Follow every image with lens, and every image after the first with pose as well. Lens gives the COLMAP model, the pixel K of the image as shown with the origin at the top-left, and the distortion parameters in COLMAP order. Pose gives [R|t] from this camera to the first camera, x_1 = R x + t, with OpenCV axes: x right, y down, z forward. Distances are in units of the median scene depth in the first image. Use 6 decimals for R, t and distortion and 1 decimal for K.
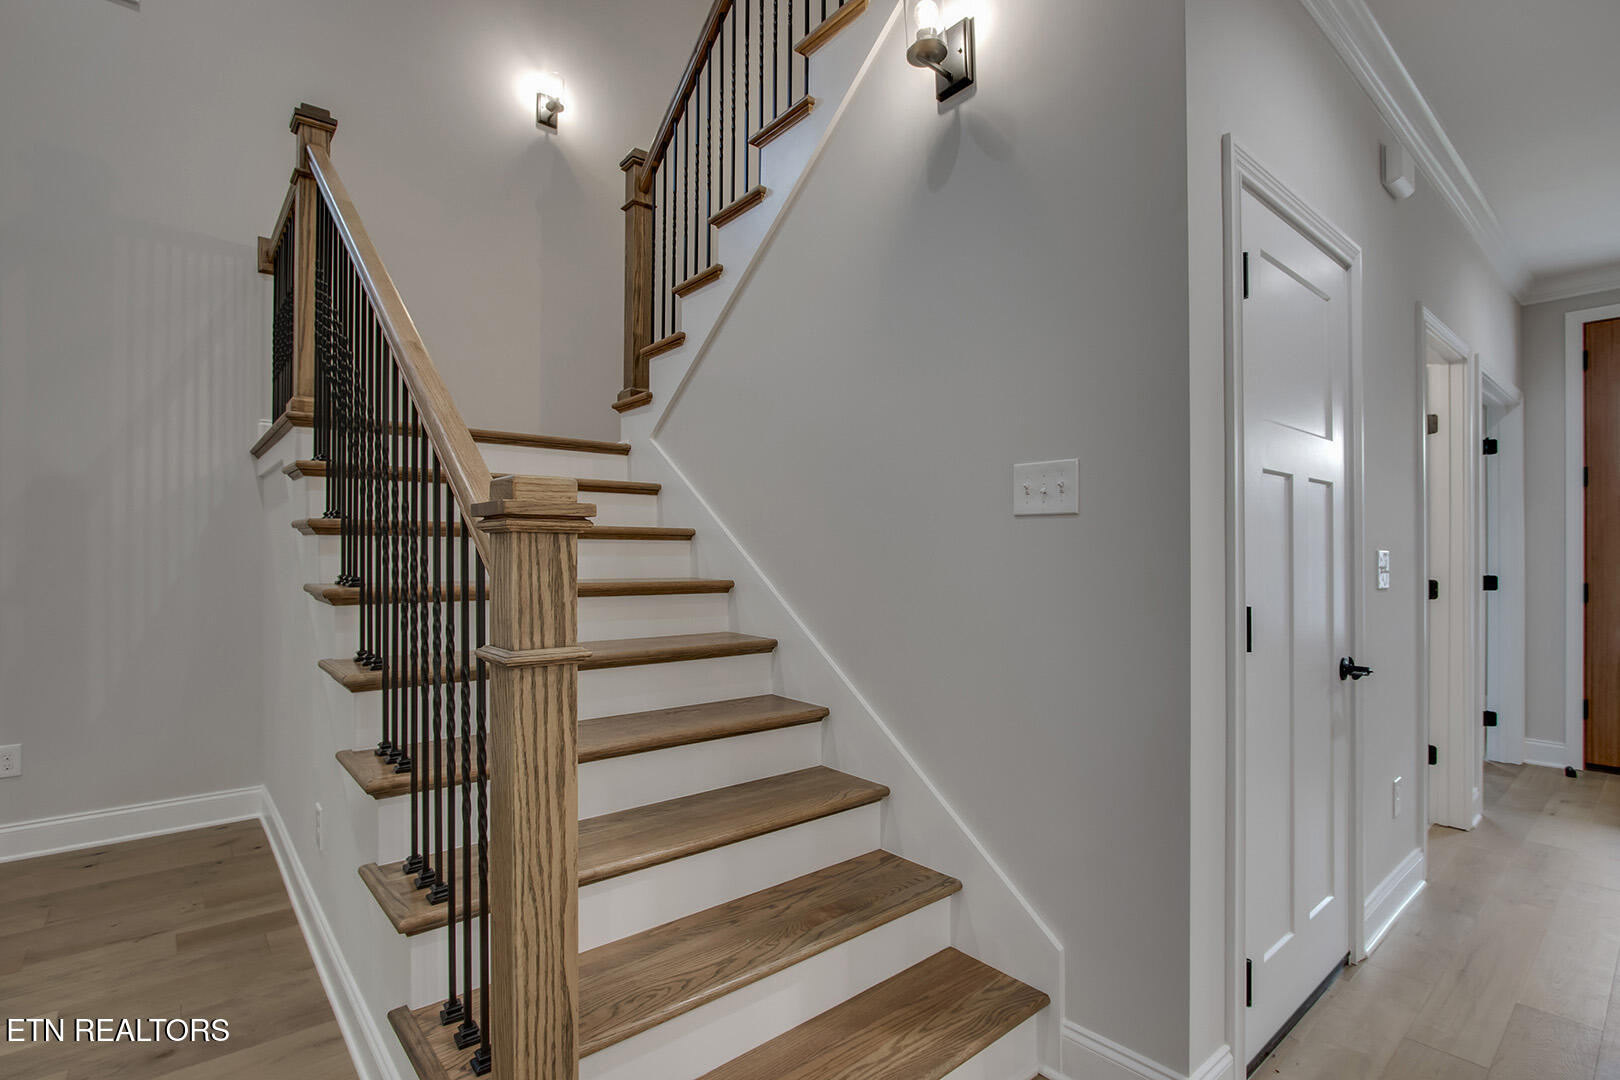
lens RADIAL K [[771.7, 0, 812.4], [0, 771.7, 553.3], [0, 0, 1]] dist [-0.019101, 0.000757]
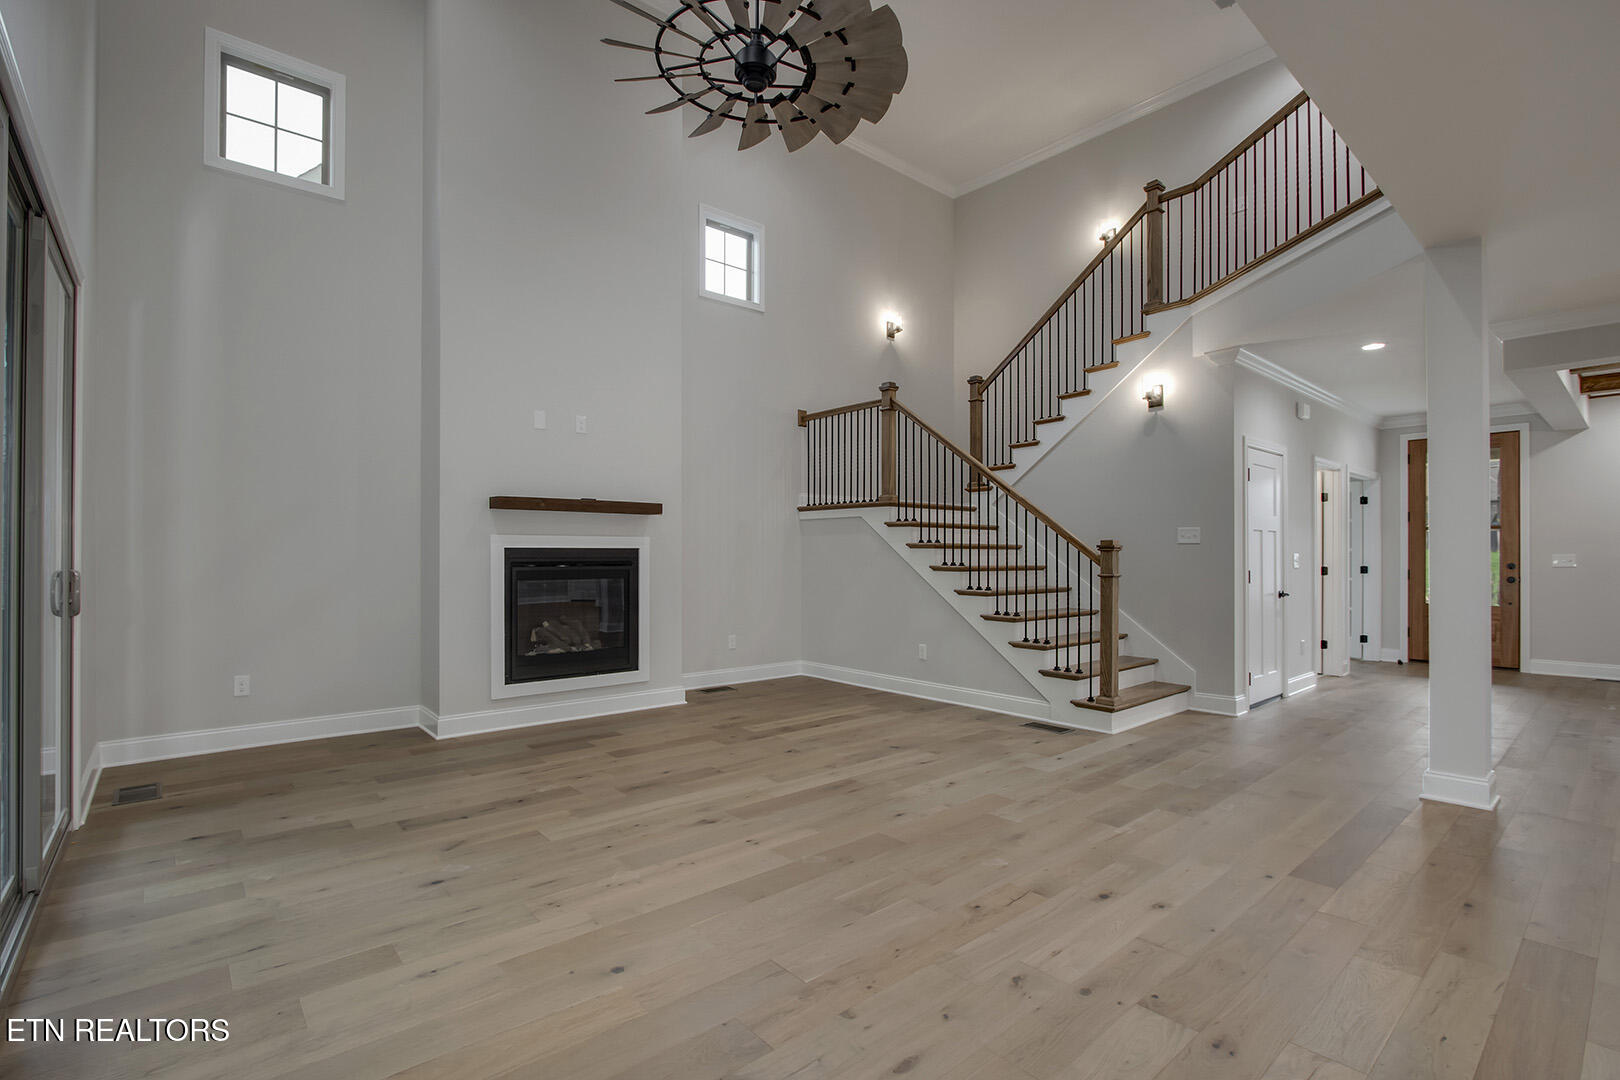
lens RADIAL K [[746.3, 0, 811.5], [0, 746.3, 554.2], [0, 0, 1]] dist [-0.020385, 0.001859]
pose [[0.999965, 0.000255, 0.008321, -1.068762], [-0.000260, 1.000000, 0.000636, -0.004318], [-0.008321, -0.000638, 0.999965, -1.734013]]
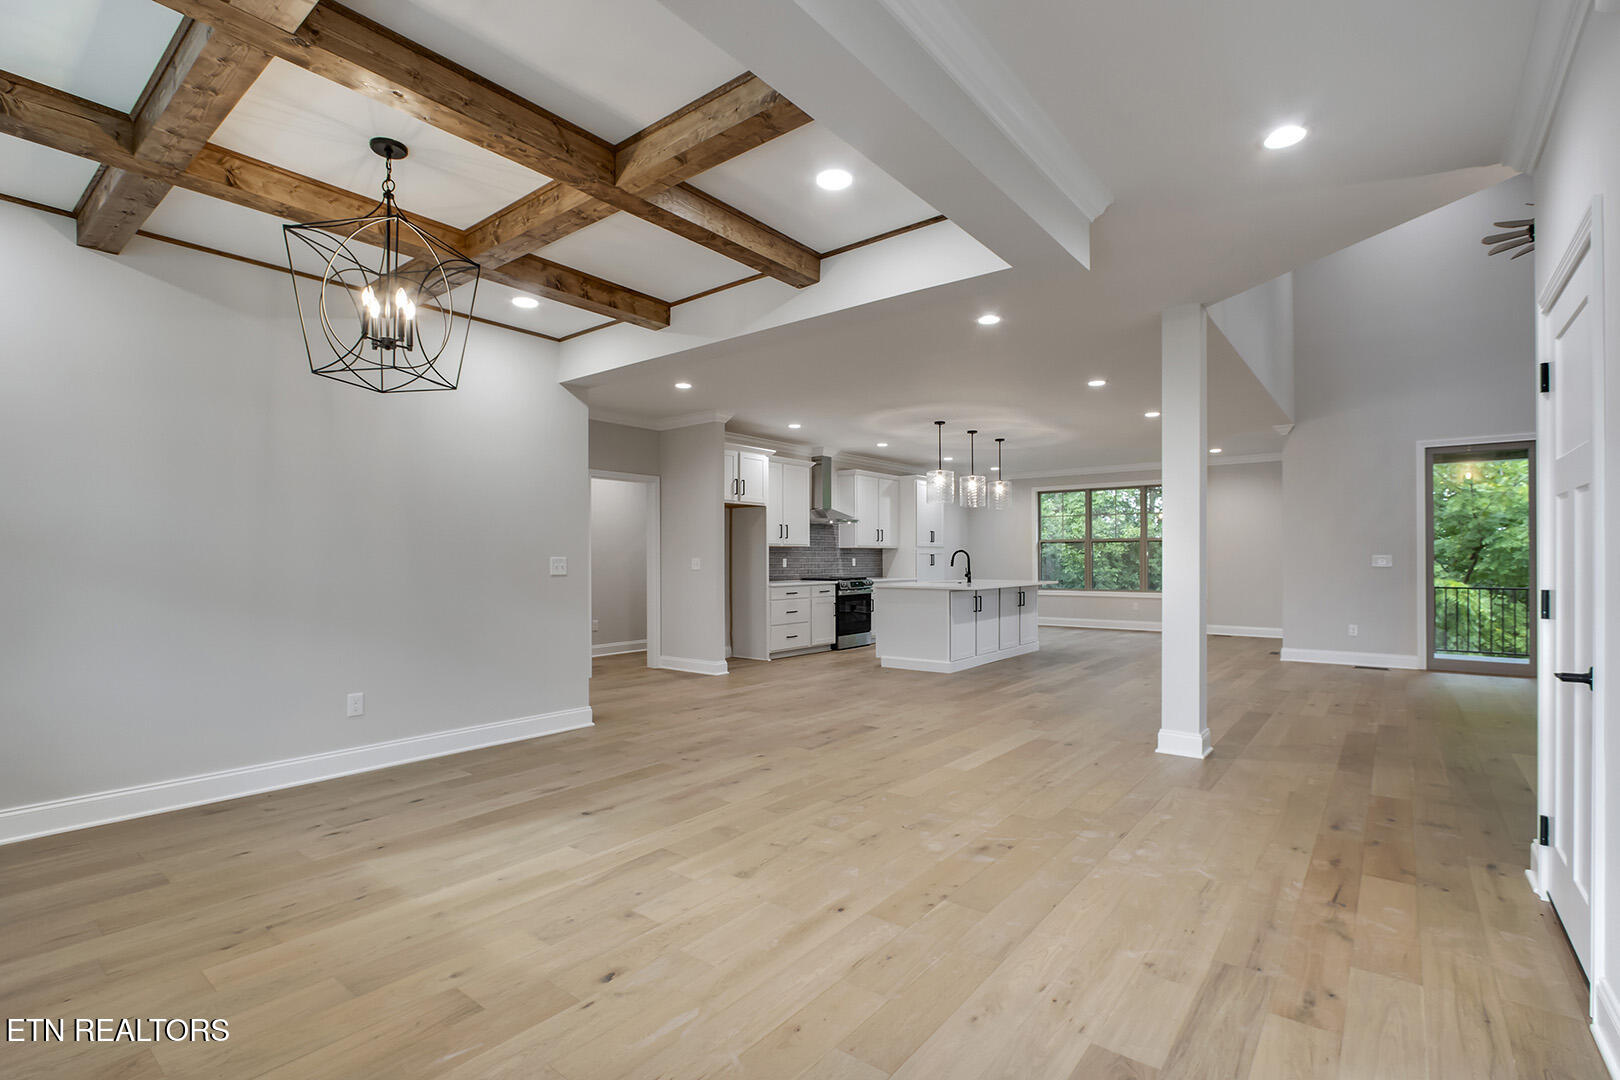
lens RADIAL K [[746.3, 0, 811.5], [0, 746.3, 554.2], [0, 0, 1]] dist [-0.020385, 0.001859]
pose [[-0.981873, 0.001853, -0.189531, 1.721162], [0.003434, 0.999962, -0.008012, 0.003296], [0.189509, -0.008517, -0.981842, 1.619664]]
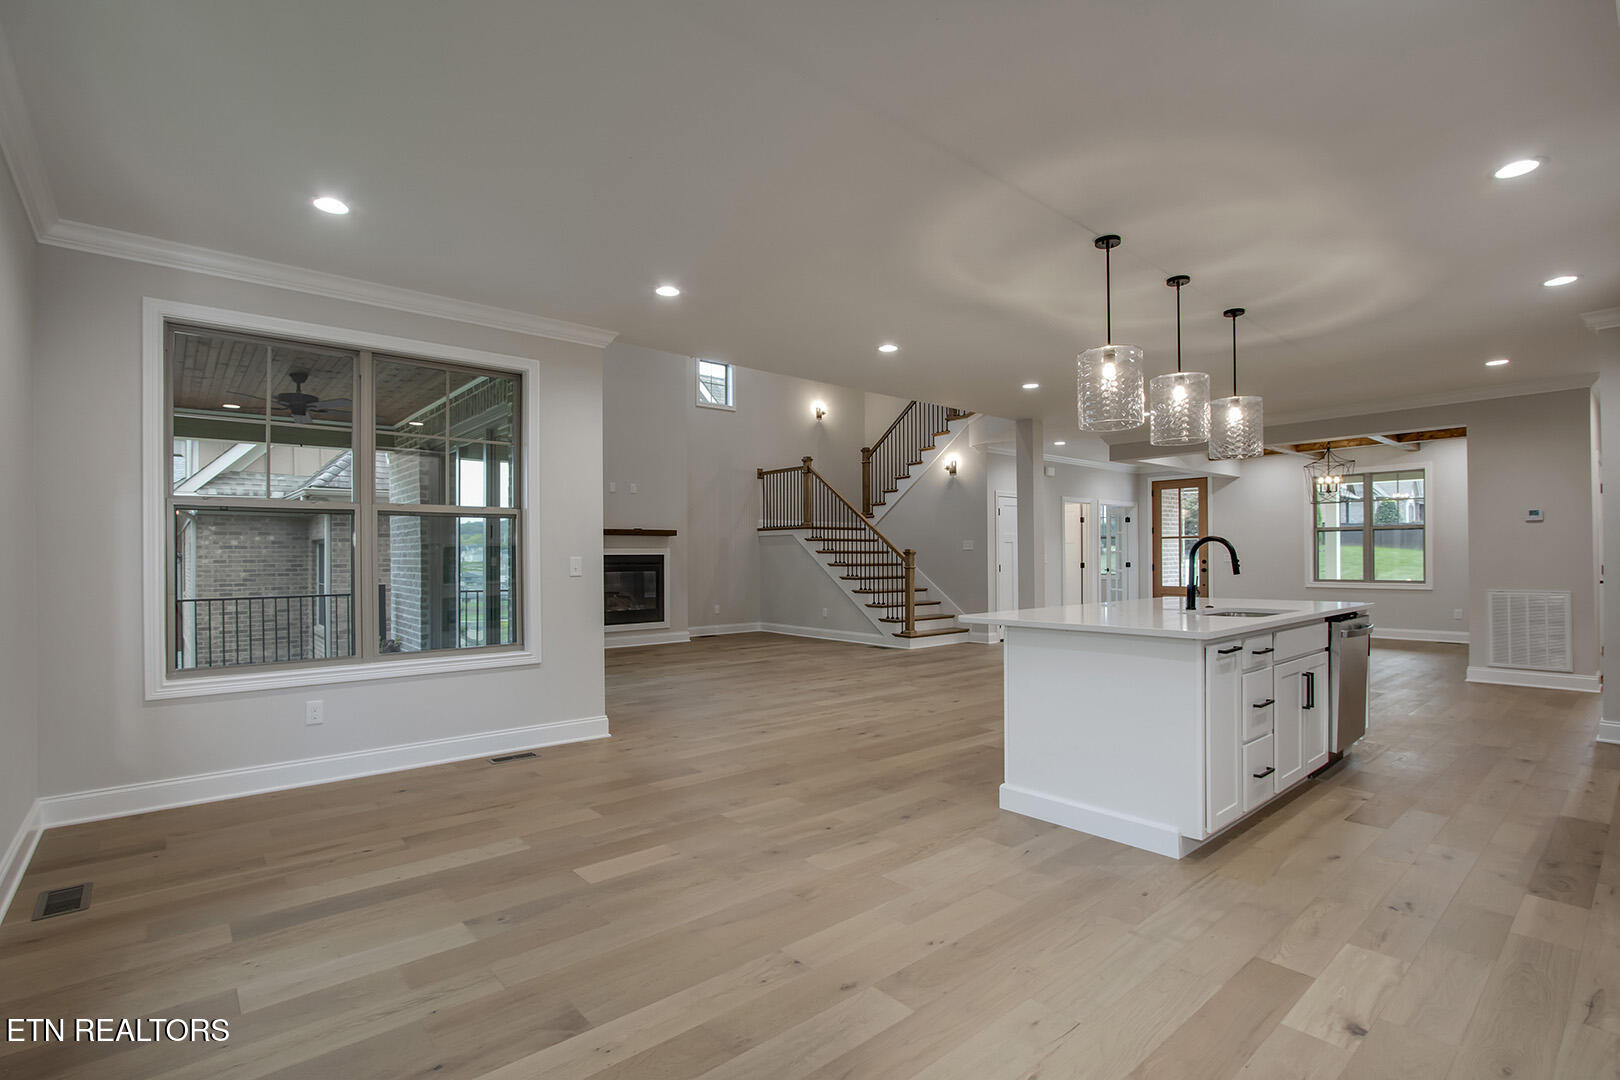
lens RADIAL K [[758.0, 0, 812.0], [0, 758.0, 555.1], [0, 0, 1]] dist [-0.018534, 0.001753]
pose [[0.999949, -0.005952, 0.008109, -0.759804], [0.005952, 0.999982, 0.000071, -0.014118], [-0.008110, -0.000023, 0.999967, -3.863734]]
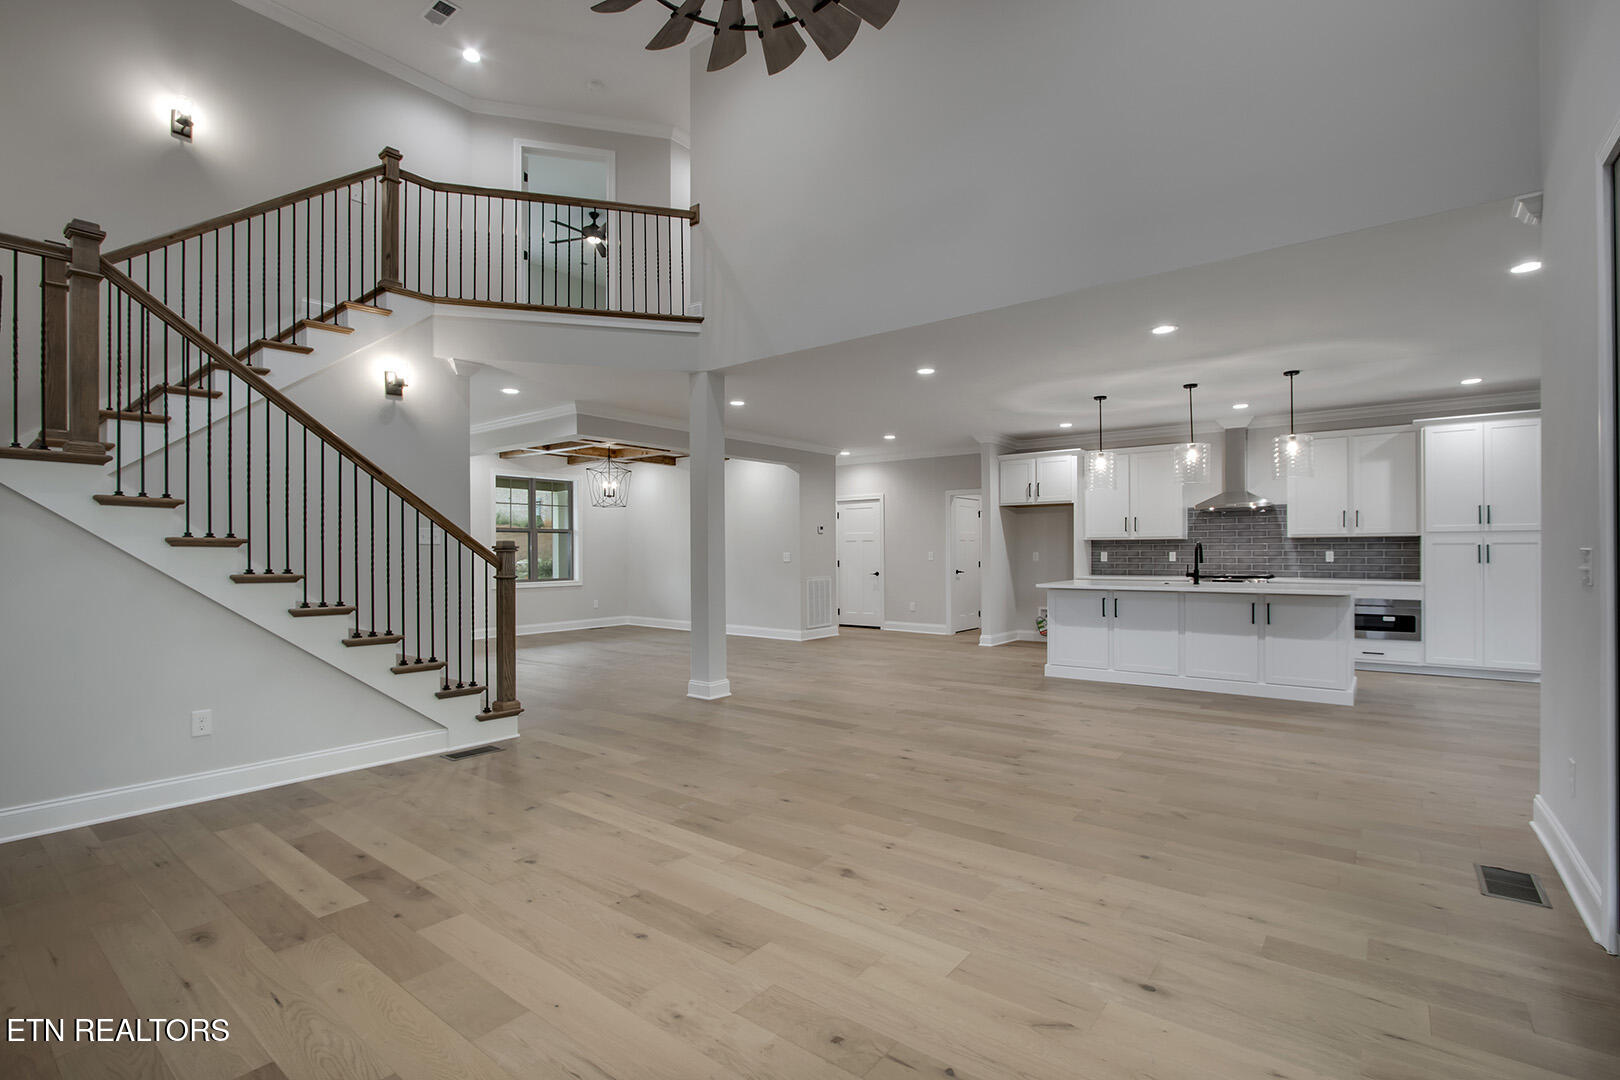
lens RADIAL K [[746.3, 0, 811.5], [0, 746.3, 554.2], [0, 0, 1]] dist [-0.020385, 0.001859]
pose [[-0.197900, -0.000660, 0.980222, -2.447205], [0.003112, 0.999994, 0.001302, -0.006030], [-0.980217, 0.003308, -0.197897, 0.020434]]
